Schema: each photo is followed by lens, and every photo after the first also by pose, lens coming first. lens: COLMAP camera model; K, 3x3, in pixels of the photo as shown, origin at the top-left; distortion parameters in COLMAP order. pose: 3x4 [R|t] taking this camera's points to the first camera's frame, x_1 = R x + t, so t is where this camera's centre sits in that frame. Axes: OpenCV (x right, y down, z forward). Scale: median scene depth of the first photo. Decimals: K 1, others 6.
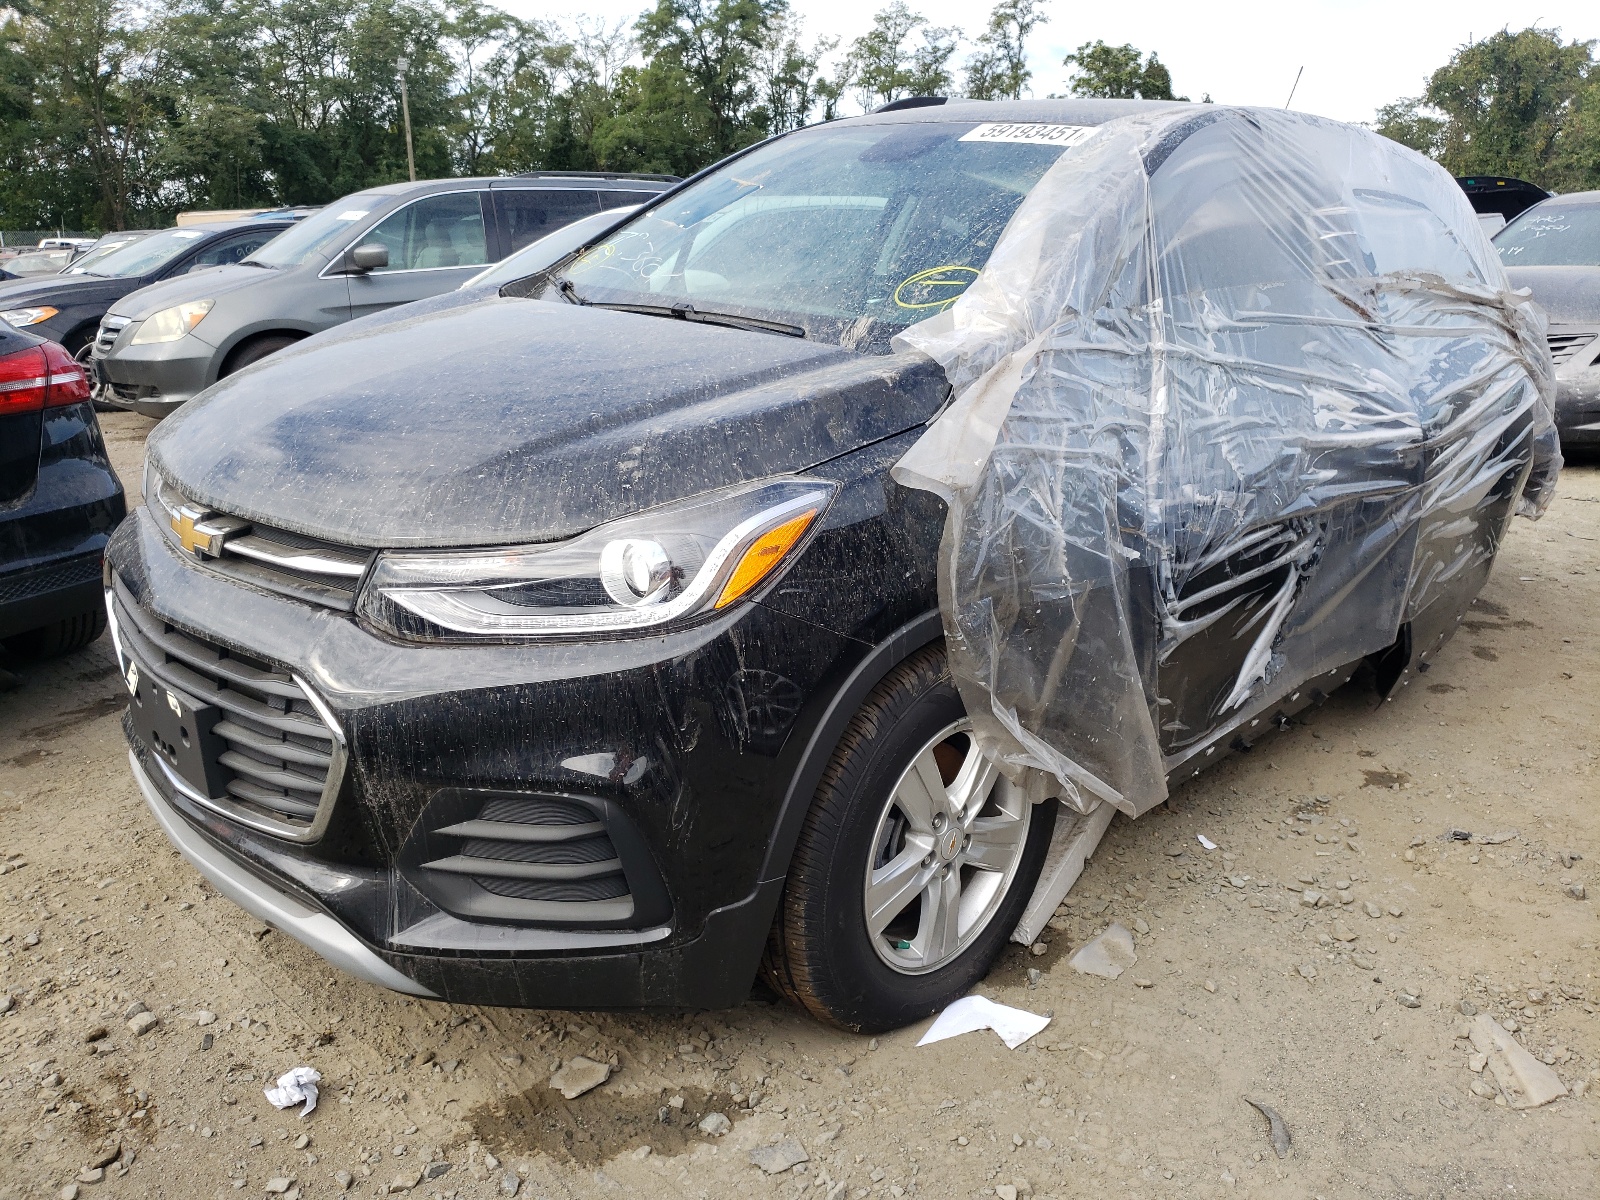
lens RADIAL K [[1204.7, 0, 800.0], [0, 1204.7, 600.0], [0, 0, 1]] dist [0.007423, -0.005170]
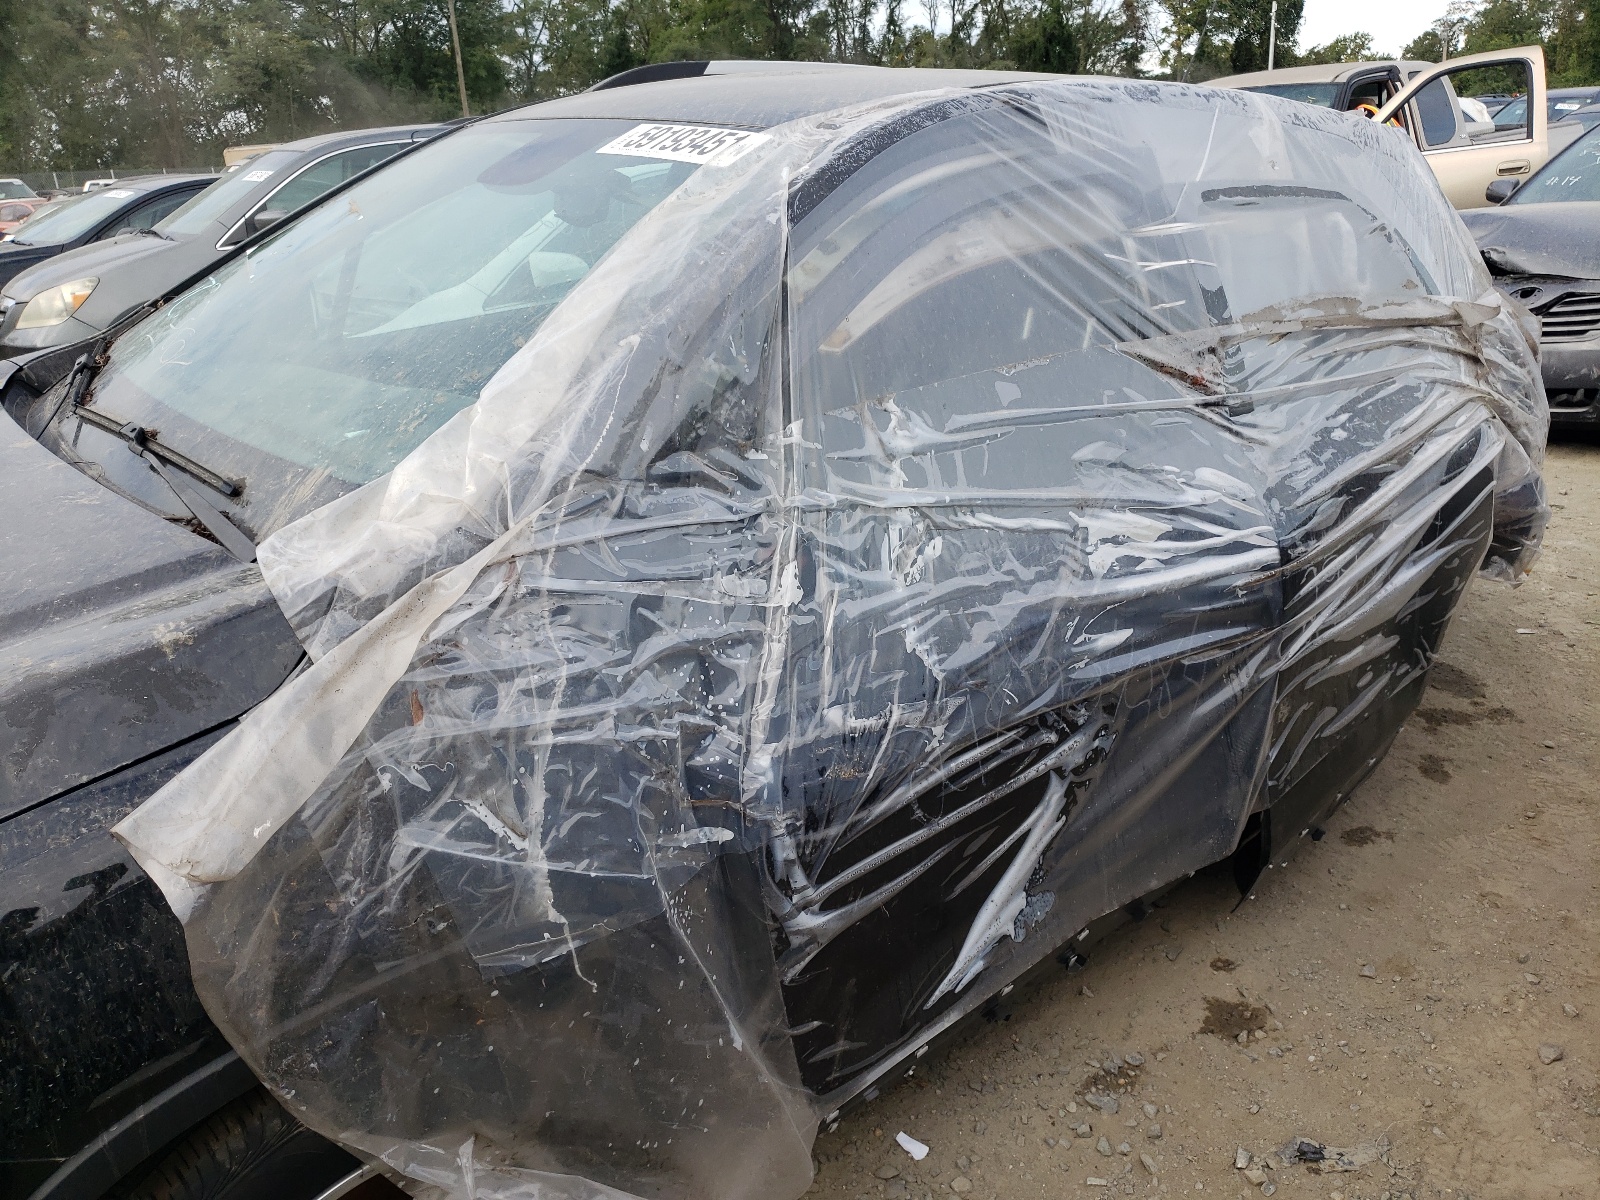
lens RADIAL K [[1204.7, 0, 800.0], [0, 1204.7, 600.0], [0, 0, 1]] dist [0.007423, -0.005170]
pose [[0.998104, -0.008610, -0.060944, 0.275628], [0.012617, 0.997761, 0.065683, -0.158534], [0.060242, -0.066327, 0.995978, 0.279981]]
